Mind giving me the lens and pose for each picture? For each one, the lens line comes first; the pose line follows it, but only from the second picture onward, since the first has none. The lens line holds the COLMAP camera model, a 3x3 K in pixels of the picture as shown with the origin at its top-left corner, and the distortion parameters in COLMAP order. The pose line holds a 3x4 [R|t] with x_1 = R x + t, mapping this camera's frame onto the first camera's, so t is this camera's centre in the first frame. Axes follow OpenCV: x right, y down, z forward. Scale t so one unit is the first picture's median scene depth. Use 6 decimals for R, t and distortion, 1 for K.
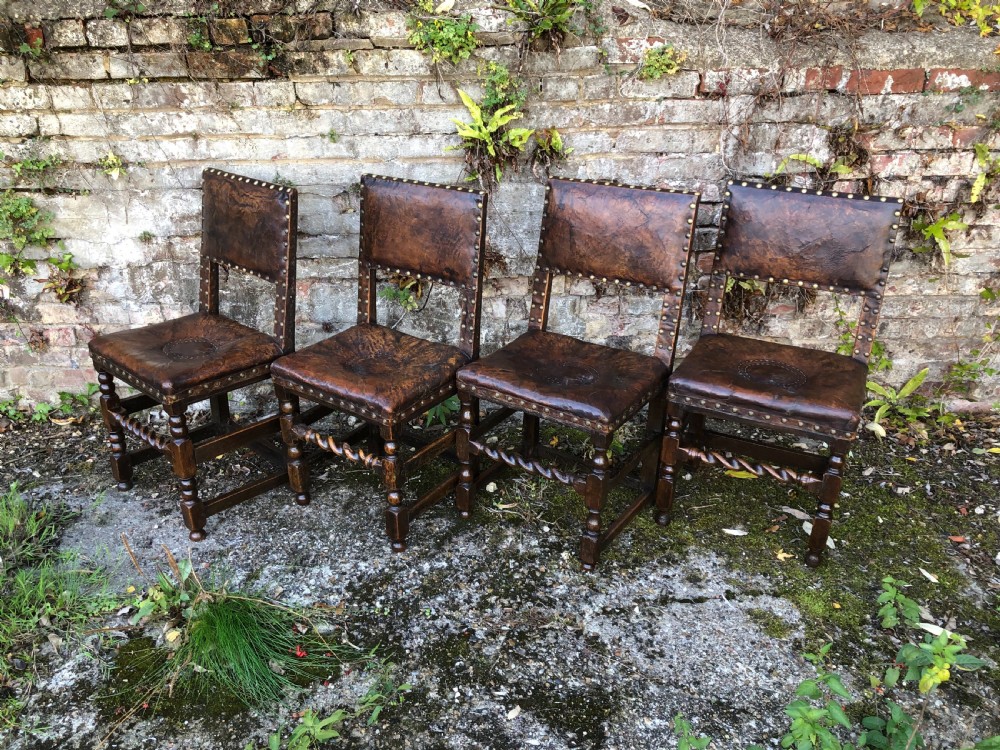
lens RADIAL K [[818.5, 0, 506.1], [0, 818.5, 375.4], [0, 0, 1]] dist [0.034437, -0.031705]
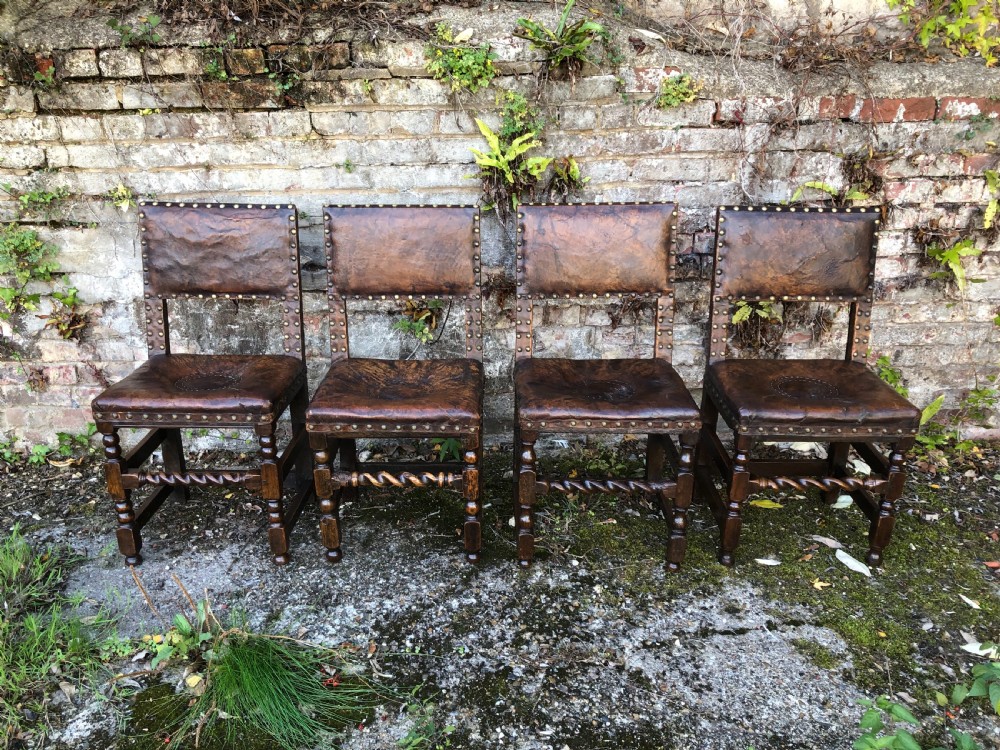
lens RADIAL K [[818.5, 0, 504.7], [0, 818.5, 380.3], [0, 0, 1]] dist [0.034437, -0.031705]
pose [[0.999462, -0.013156, 0.030042, -0.057705], [0.014770, 0.998423, -0.054159, 0.023010], [-0.029282, 0.054573, 0.998080, 0.023298]]
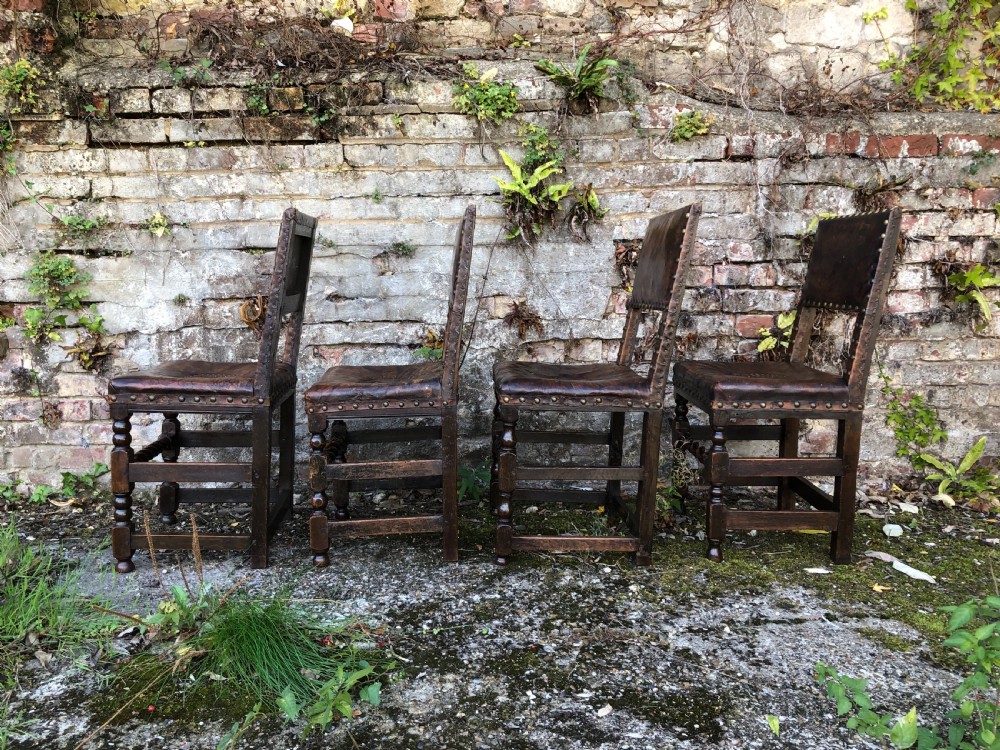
lens RADIAL K [[818.5, 0, 501.2], [0, 818.5, 372.4], [0, 0, 1]] dist [0.034437, -0.031705]
pose [[0.999861, -0.007008, 0.015126, -0.074063], [0.011293, 0.952198, -0.305274, 0.243730], [-0.012264, 0.305402, 0.952144, 0.087899]]
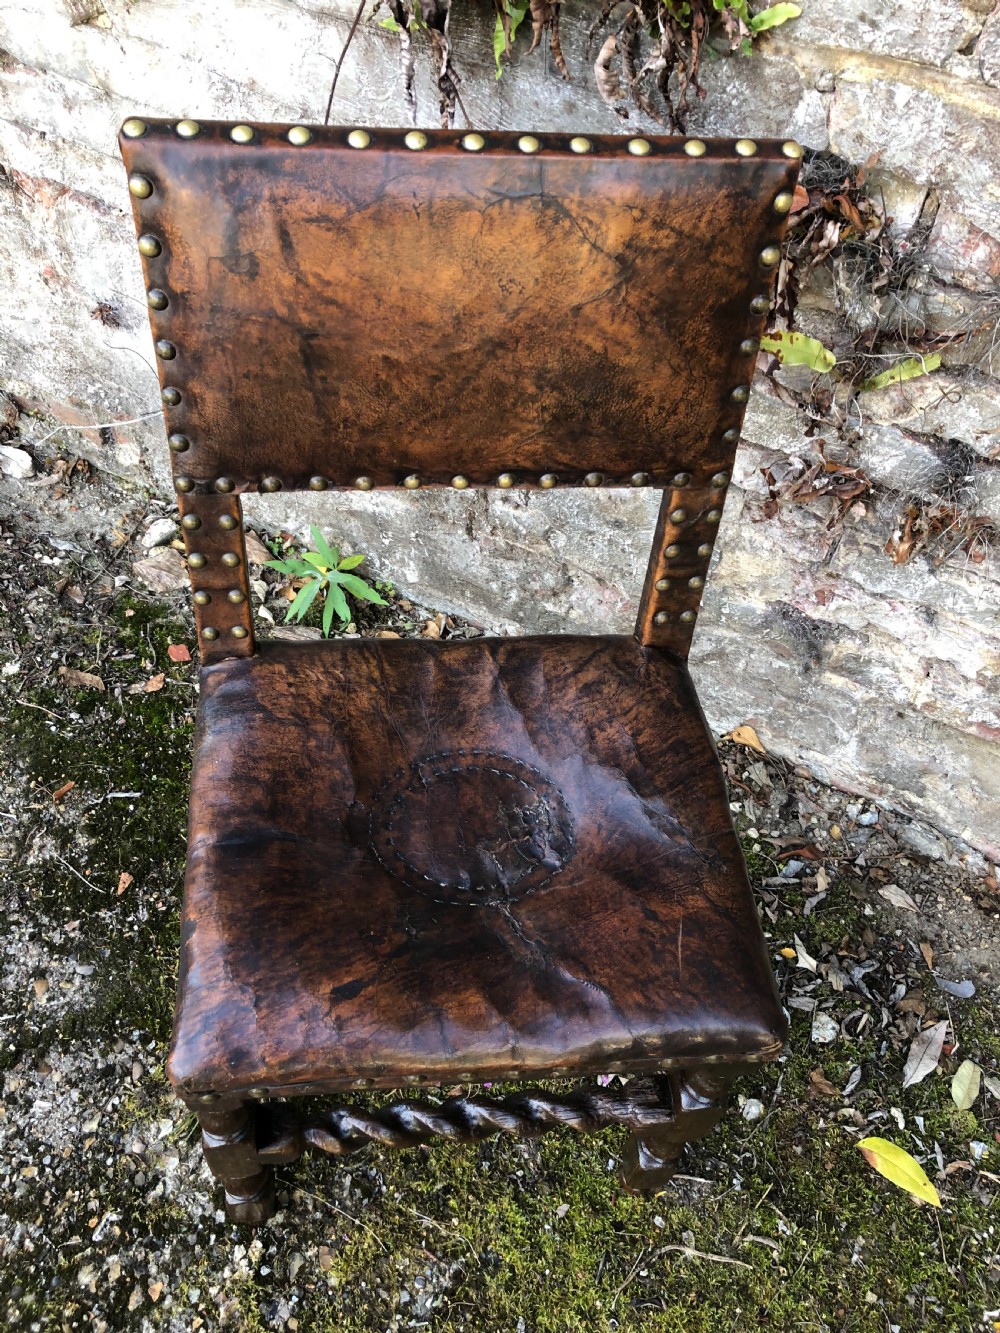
lens RADIAL K [[1091.1, 0, 503.6], [0, 1091.1, 660.7], [0, 0, 1]] dist [0.034437, -0.031705]
pose [[0.886671, 0.406010, -0.221291, 0.161735], [-0.268864, 0.842040, 0.467633, -0.255602], [0.376200, -0.355140, 0.855774, 0.654446]]
